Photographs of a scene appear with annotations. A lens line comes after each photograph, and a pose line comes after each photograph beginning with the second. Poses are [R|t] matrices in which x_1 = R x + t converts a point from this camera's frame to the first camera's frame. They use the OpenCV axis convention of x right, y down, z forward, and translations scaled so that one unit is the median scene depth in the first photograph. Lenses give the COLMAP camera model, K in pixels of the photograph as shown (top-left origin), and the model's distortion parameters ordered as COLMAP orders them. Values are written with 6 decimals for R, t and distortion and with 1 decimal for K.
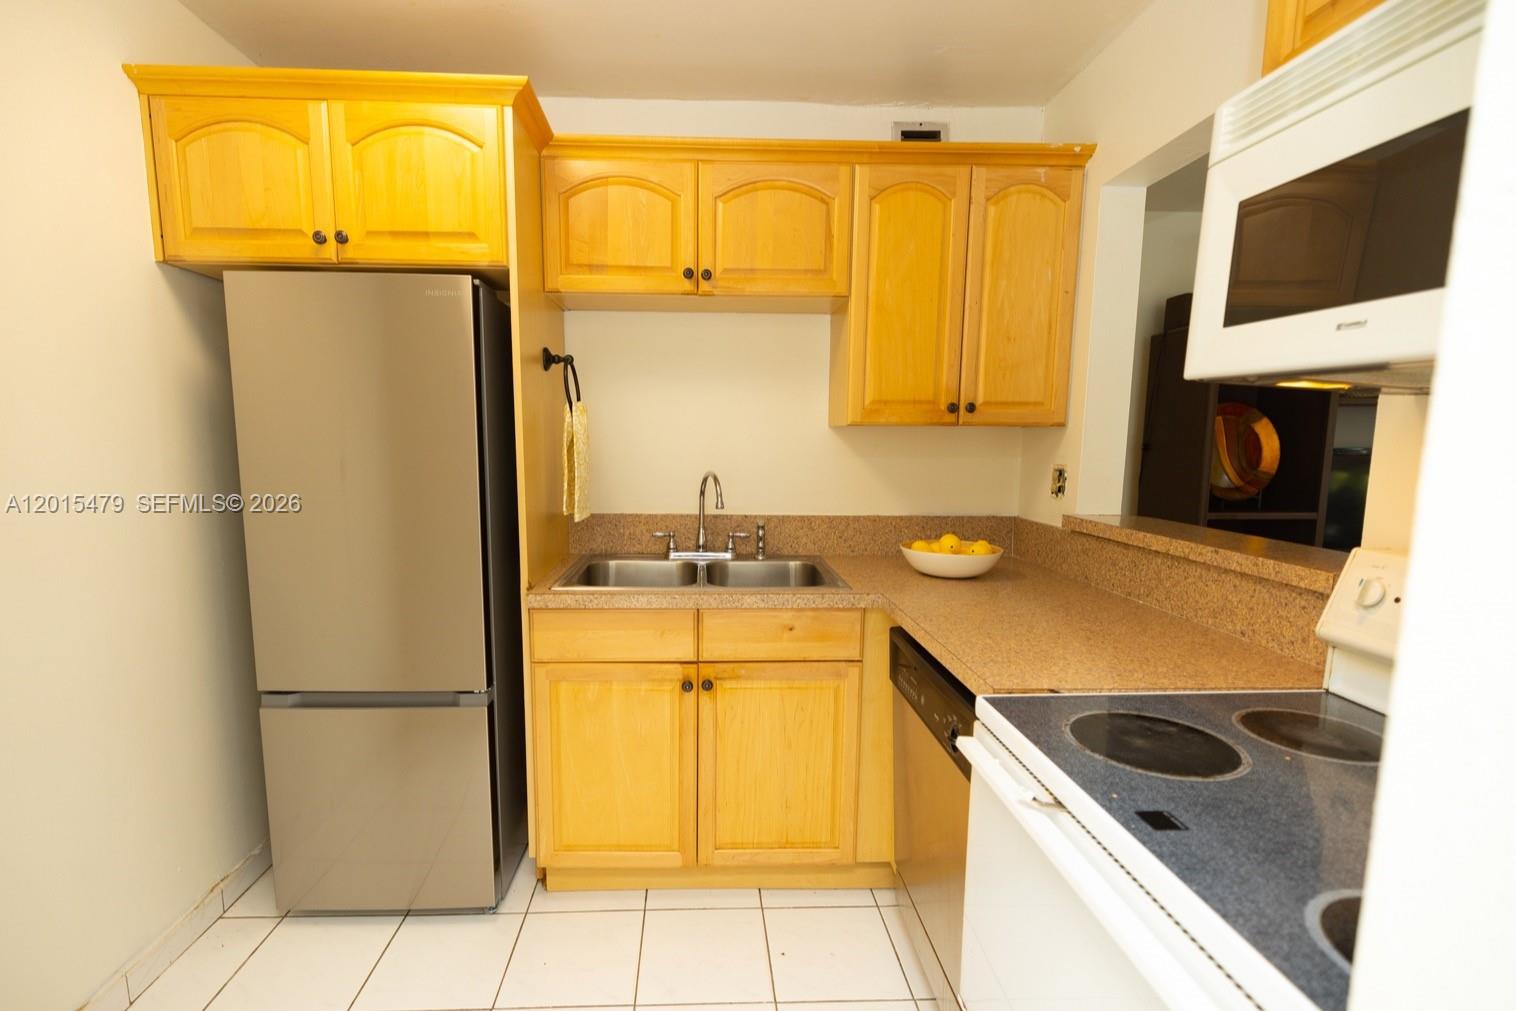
lens RADIAL K [[643.7, 0, 758.1], [0, 643.7, 501.3], [0, 0, 1]] dist [-0.003128, 0.000013]
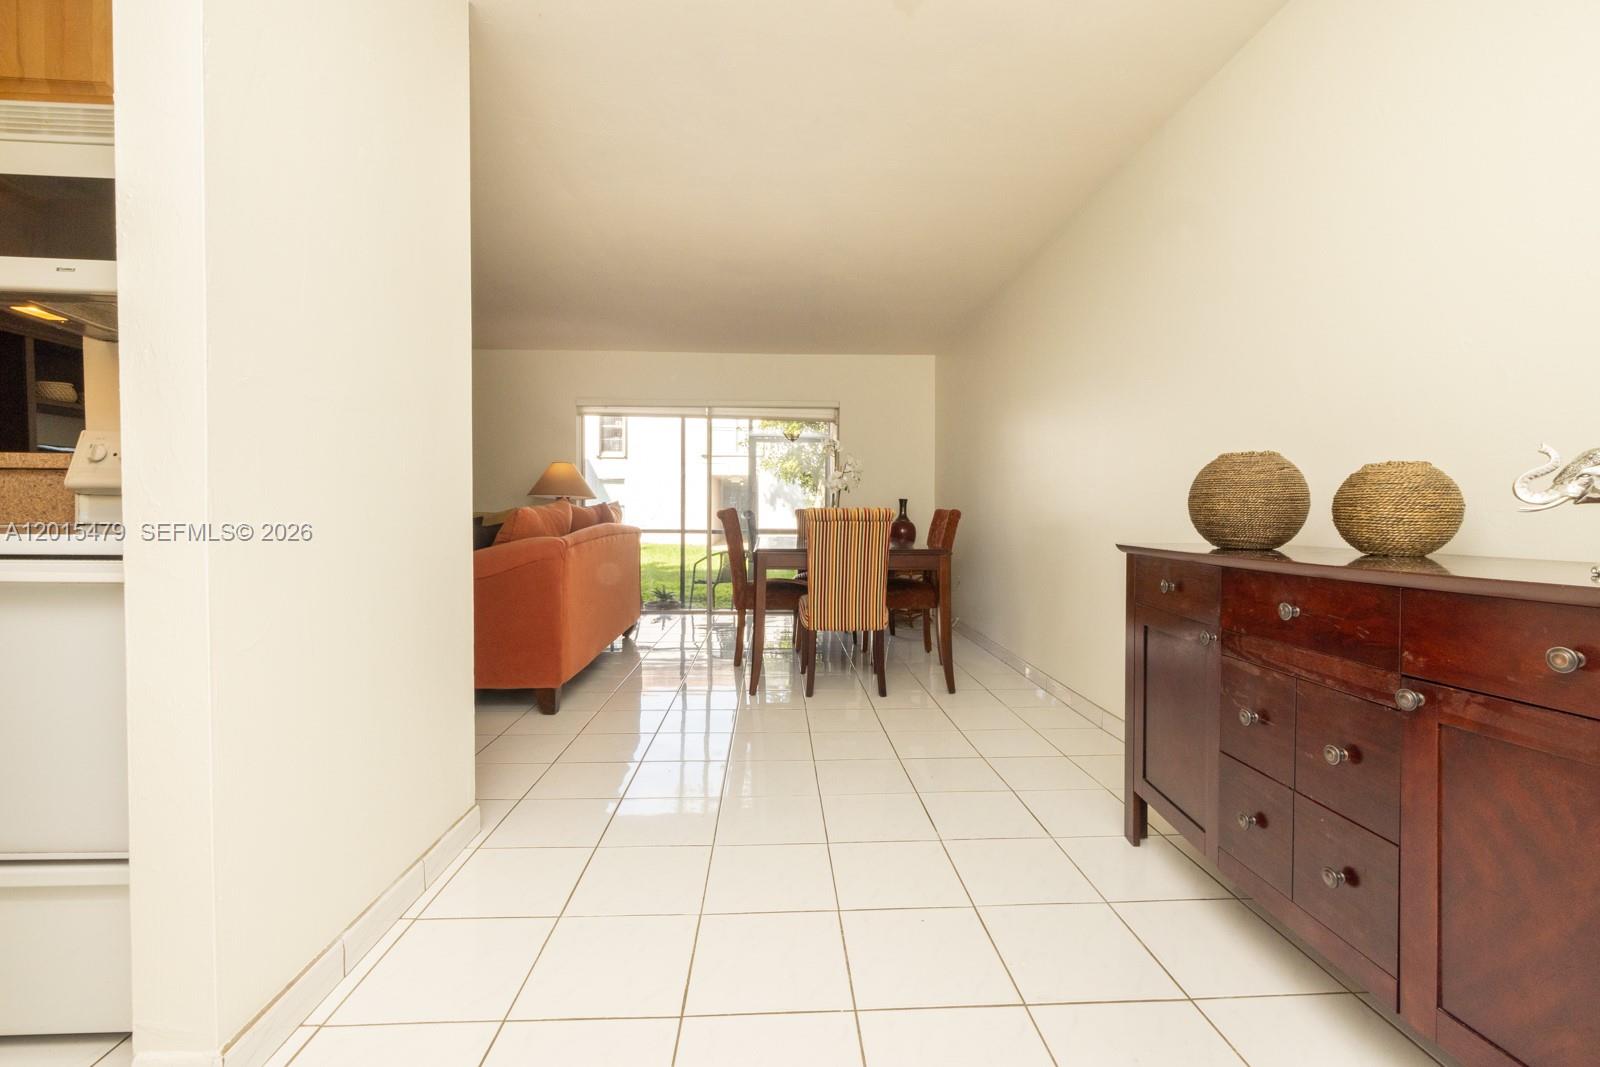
lens RADIAL K [[679.3, 0, 803.6], [0, 679.3, 527.3], [0, 0, 1]] dist [-0.003128, 0.000013]
pose [[-0.032882, -0.027706, 0.999075, -0.790230], [0.129700, 0.991045, 0.031752, 0.481329], [-0.991008, 0.130624, -0.028994, -0.671042]]
